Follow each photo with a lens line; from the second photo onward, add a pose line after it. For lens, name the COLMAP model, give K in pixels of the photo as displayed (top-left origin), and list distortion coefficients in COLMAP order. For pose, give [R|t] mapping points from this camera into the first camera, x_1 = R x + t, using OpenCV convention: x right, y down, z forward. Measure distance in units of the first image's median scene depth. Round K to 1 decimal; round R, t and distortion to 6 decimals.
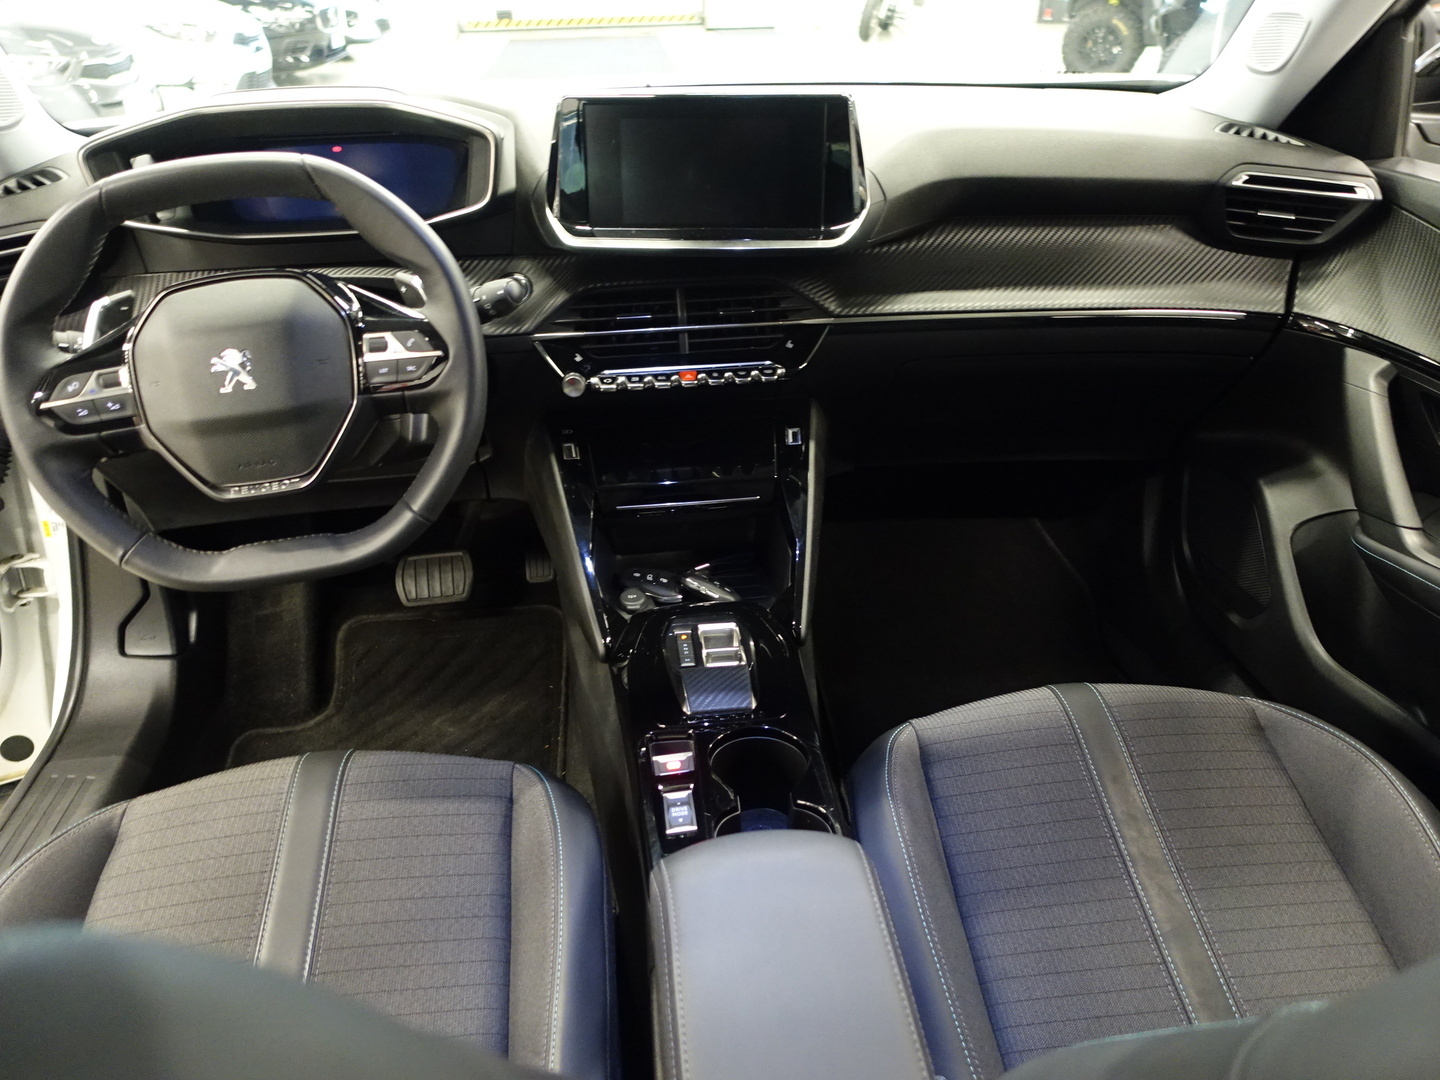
lens RADIAL K [[1078.7, 0, 719.6], [0, 1078.7, 516.1], [0, 0, 1]] dist [-0.002772, -0.002226]
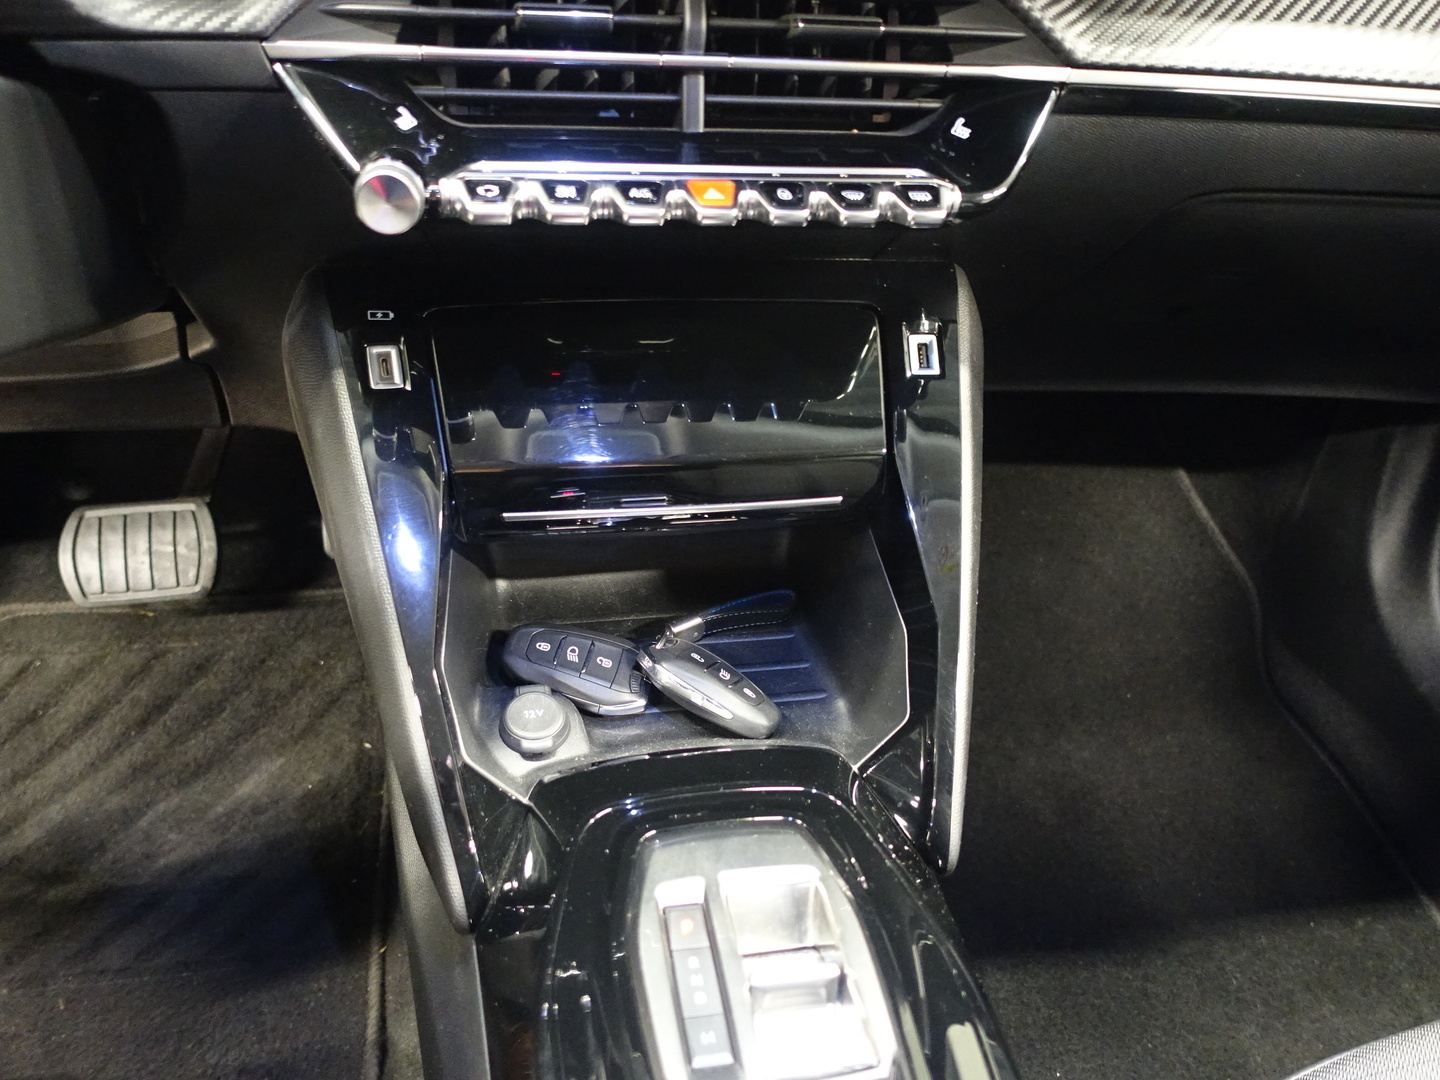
lens RADIAL K [[1078.7, 0, 719.6], [0, 1078.7, 516.1], [0, 0, 1]] dist [-0.002772, -0.002226]
pose [[0.991104, 0.032446, 0.129078, -0.067767], [-0.052517, 0.986474, 0.155276, -0.075826], [-0.122294, -0.160673, 0.979402, 0.599652]]
